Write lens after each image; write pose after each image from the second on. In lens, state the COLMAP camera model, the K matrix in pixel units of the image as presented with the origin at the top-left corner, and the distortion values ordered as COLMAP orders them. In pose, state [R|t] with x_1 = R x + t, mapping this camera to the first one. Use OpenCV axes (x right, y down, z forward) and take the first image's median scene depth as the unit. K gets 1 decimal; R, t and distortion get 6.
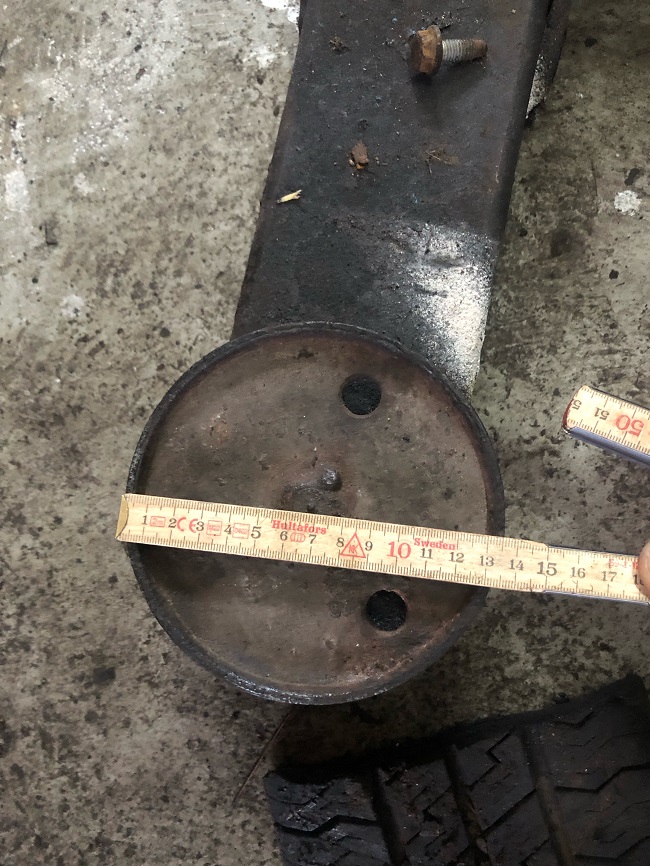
lens RADIAL K [[716.6, 0, 323.6], [0, 716.6, 433.2], [0, 0, 1]] dist [-0.000542, -0.019382]
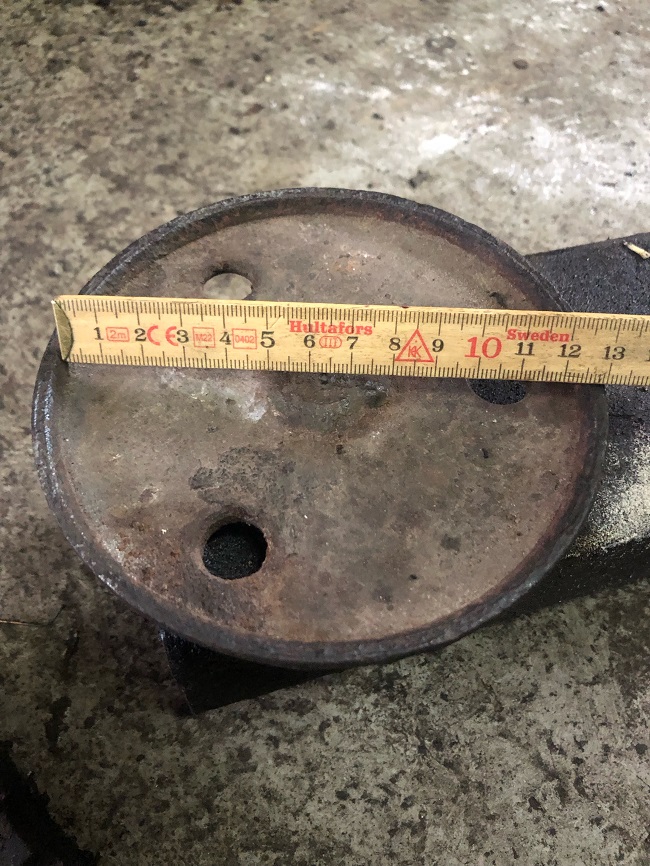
lens RADIAL K [[716.6, 0, 325.2], [0, 716.6, 433.6], [0, 0, 1]] dist [-0.000542, -0.019382]
pose [[0.484272, 0.790333, -0.375304, 0.204996], [-0.874896, 0.440456, -0.201385, 0.192853], [0.006144, 0.425877, 0.904760, 0.302612]]
